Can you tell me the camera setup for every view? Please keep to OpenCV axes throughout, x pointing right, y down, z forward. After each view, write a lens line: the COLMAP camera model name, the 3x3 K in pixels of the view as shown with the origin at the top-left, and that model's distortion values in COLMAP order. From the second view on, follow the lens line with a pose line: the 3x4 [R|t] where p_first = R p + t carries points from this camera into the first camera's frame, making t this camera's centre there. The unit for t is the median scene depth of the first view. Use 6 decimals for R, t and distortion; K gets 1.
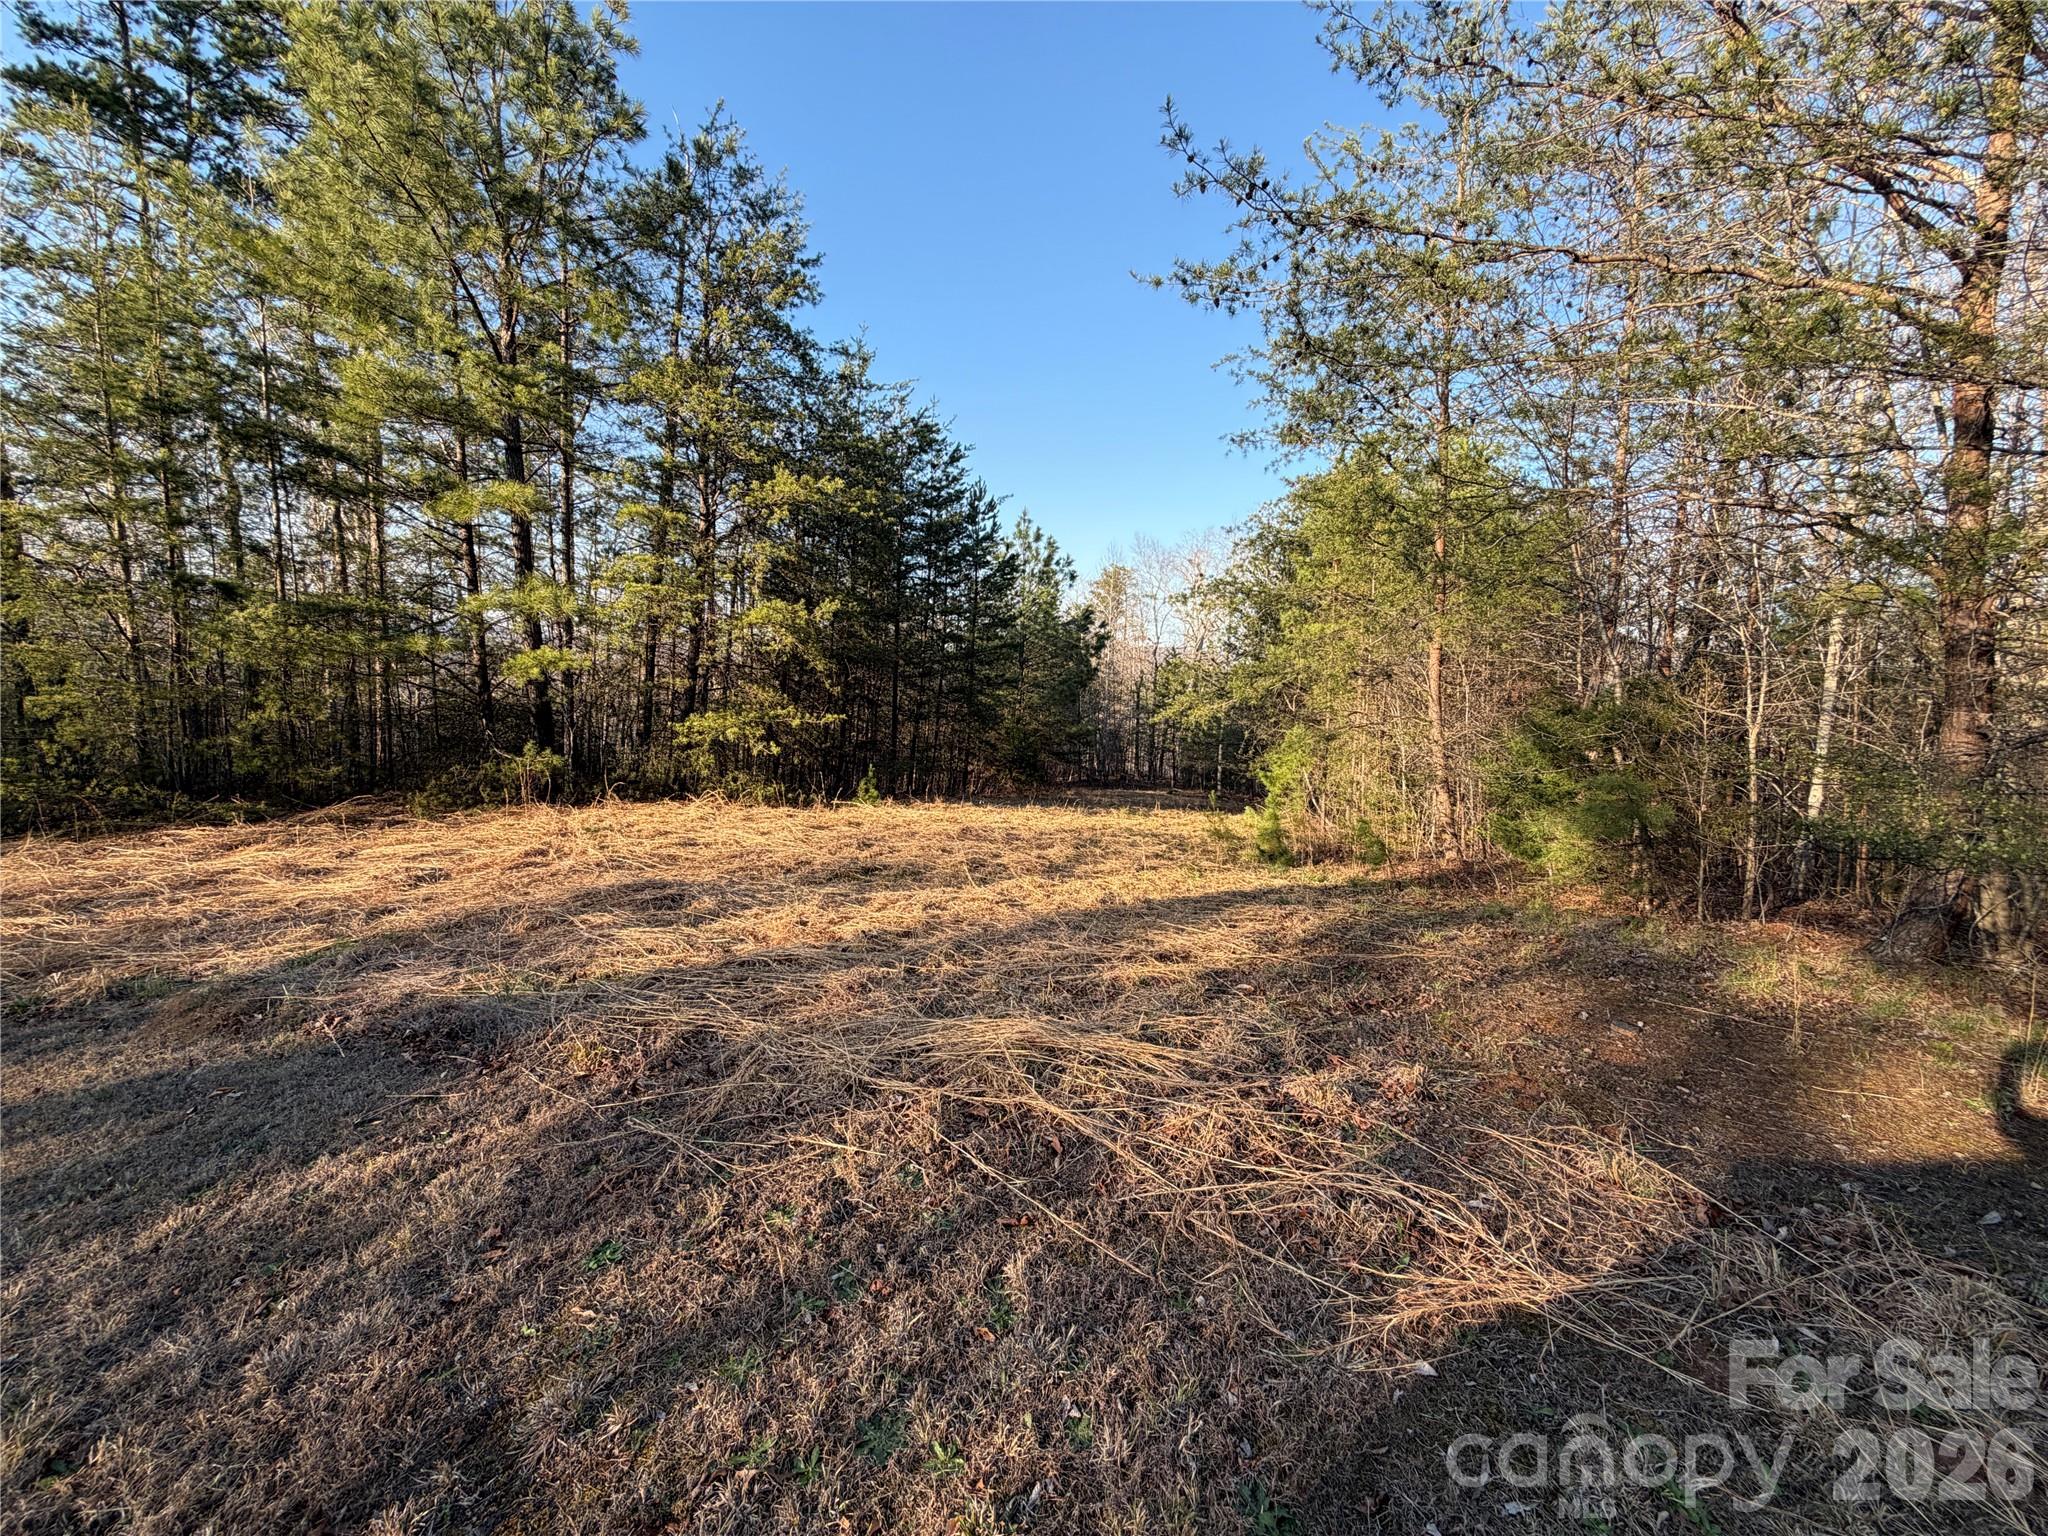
lens RADIAL K [[820.2, 0, 1016.4], [0, 820.2, 770.4], [0, 0, 1]] dist [-0.002214, -0.000530]
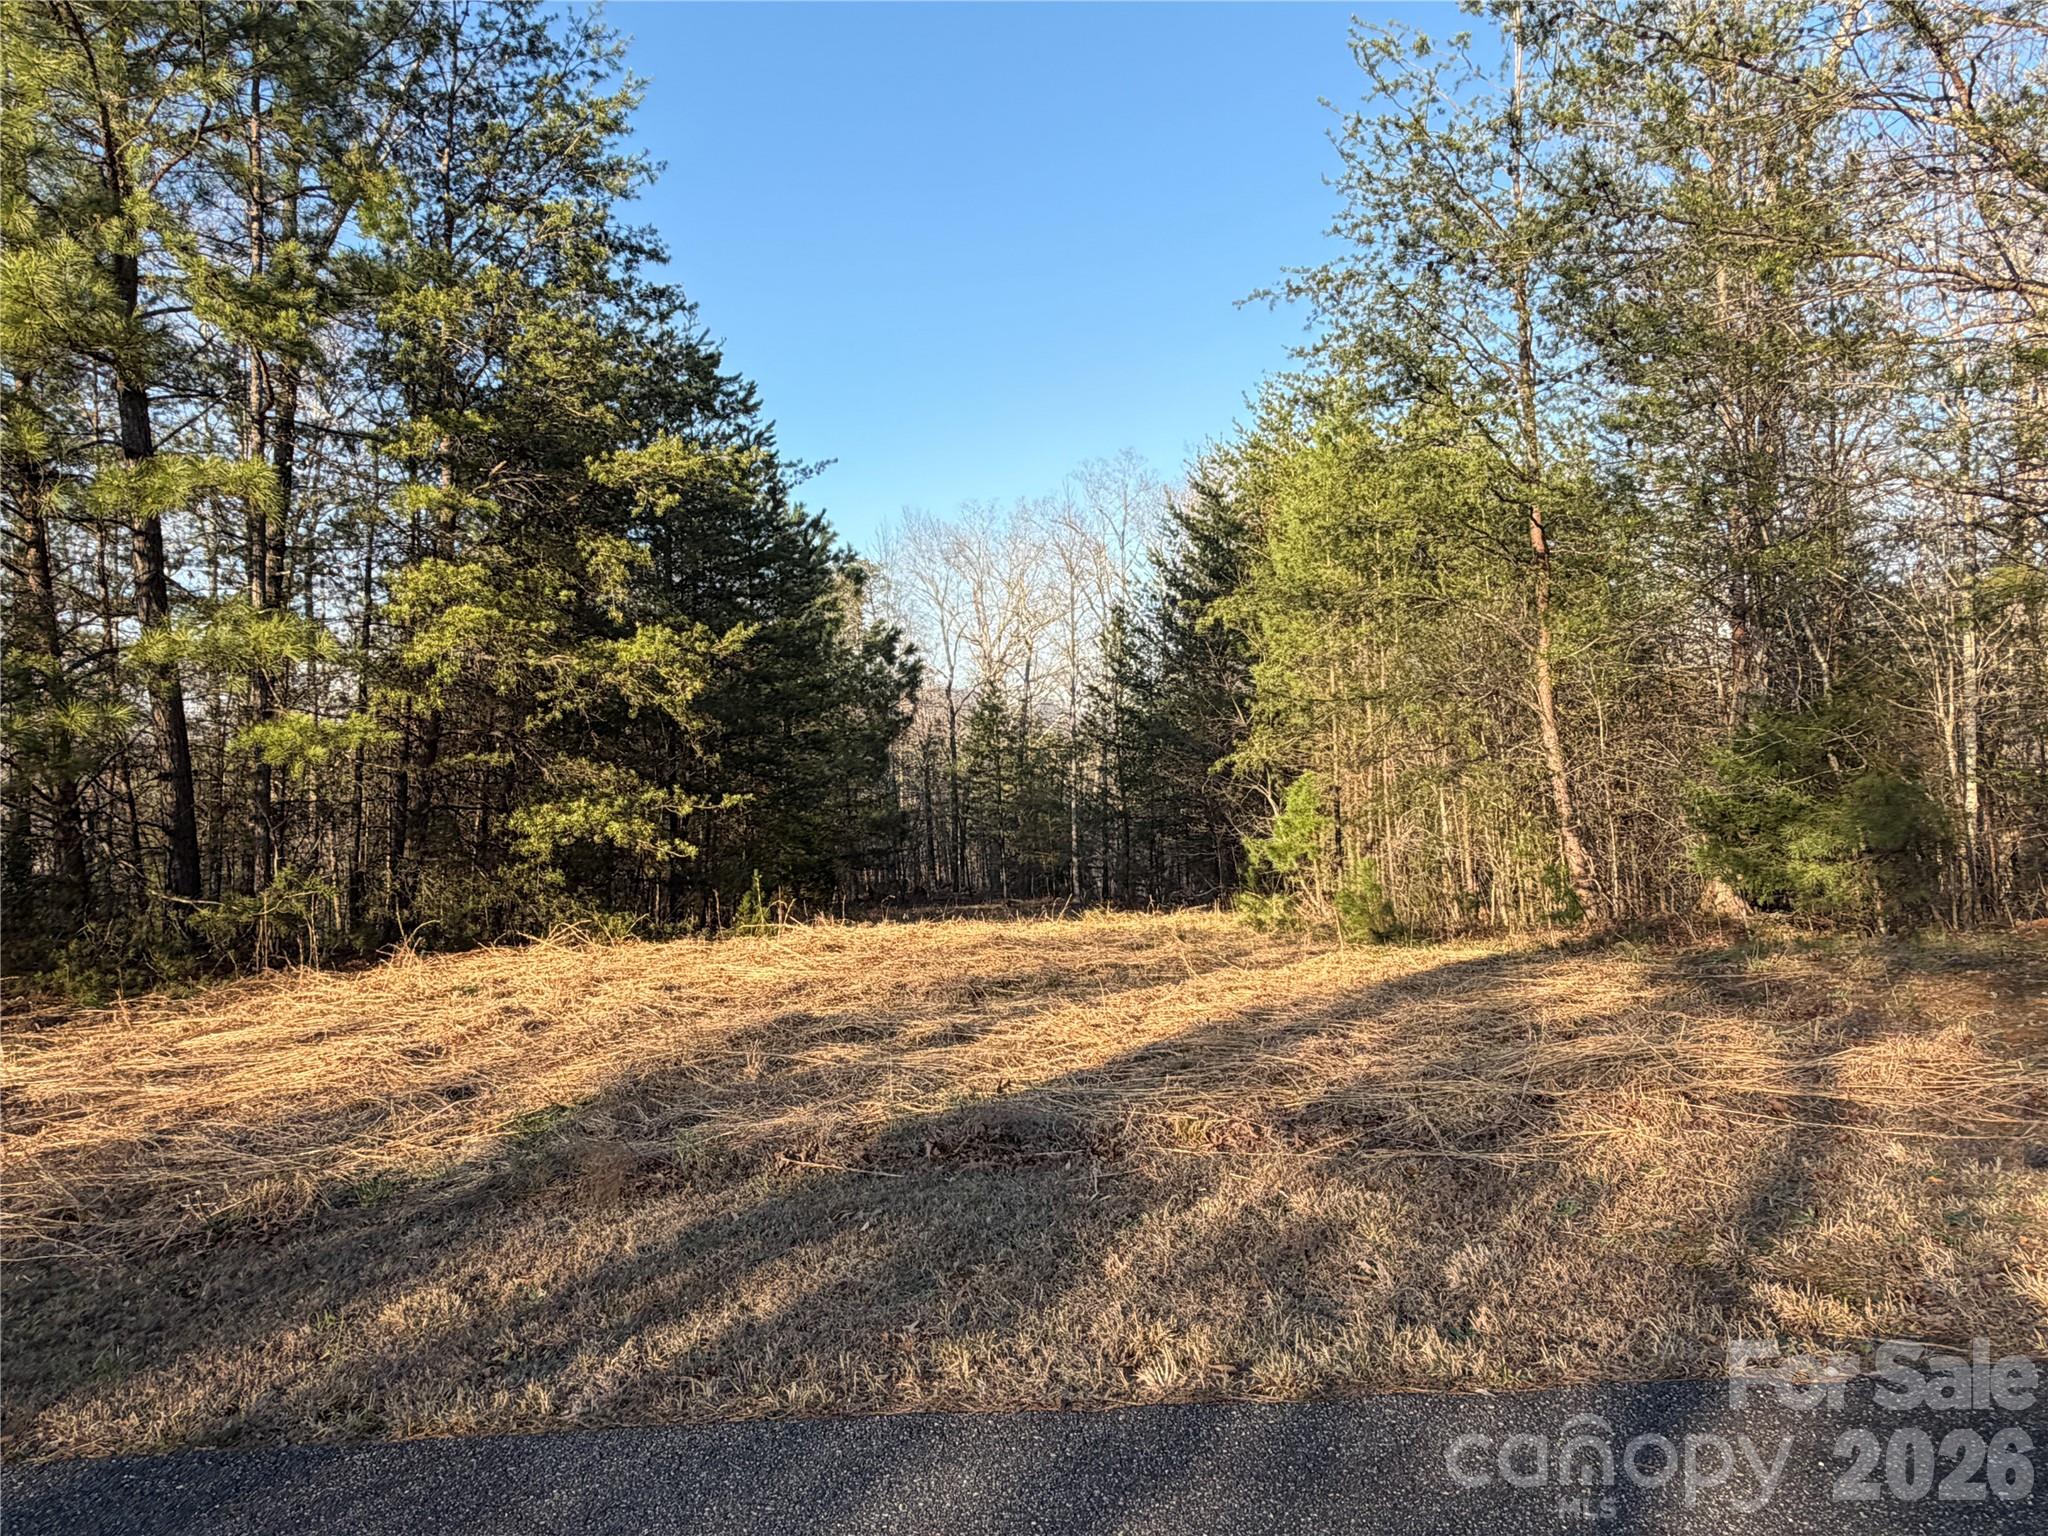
lens RADIAL K [[1349.3, 0, 1016.4], [0, 1349.3, 768.3], [0, 0, 1]] dist [0.002148, 0.003951]
pose [[0.962917, -0.061439, 0.262709, -0.270017], [0.084683, 0.993344, -0.078082, 0.013852], [-0.256163, 0.097433, 0.961710, -0.095021]]
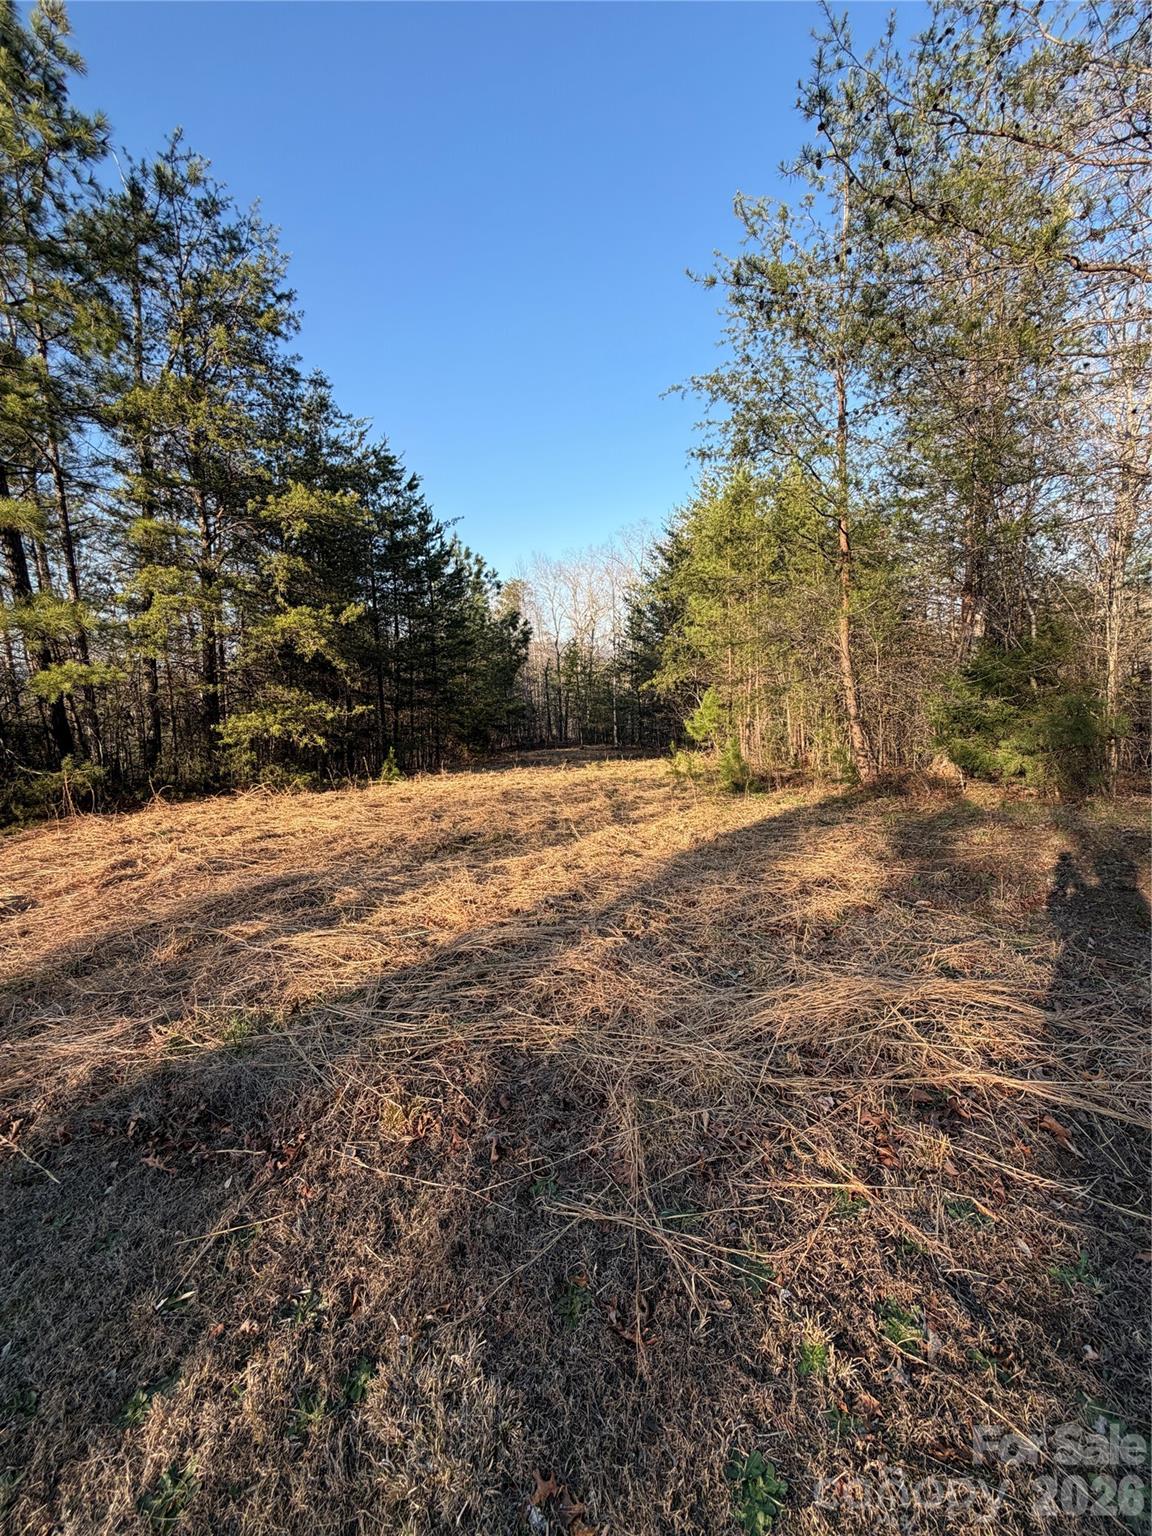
lens RADIAL K [[615.1, 0, 576.0], [0, 615.1, 768.0], [0, 0, 1]] dist [-0.002214, -0.000530]
pose [[0.972570, -0.103353, 0.208389, -0.114783], [0.092850, 0.993895, 0.059595, -0.005556], [-0.213276, -0.038611, 0.976229, 0.094983]]
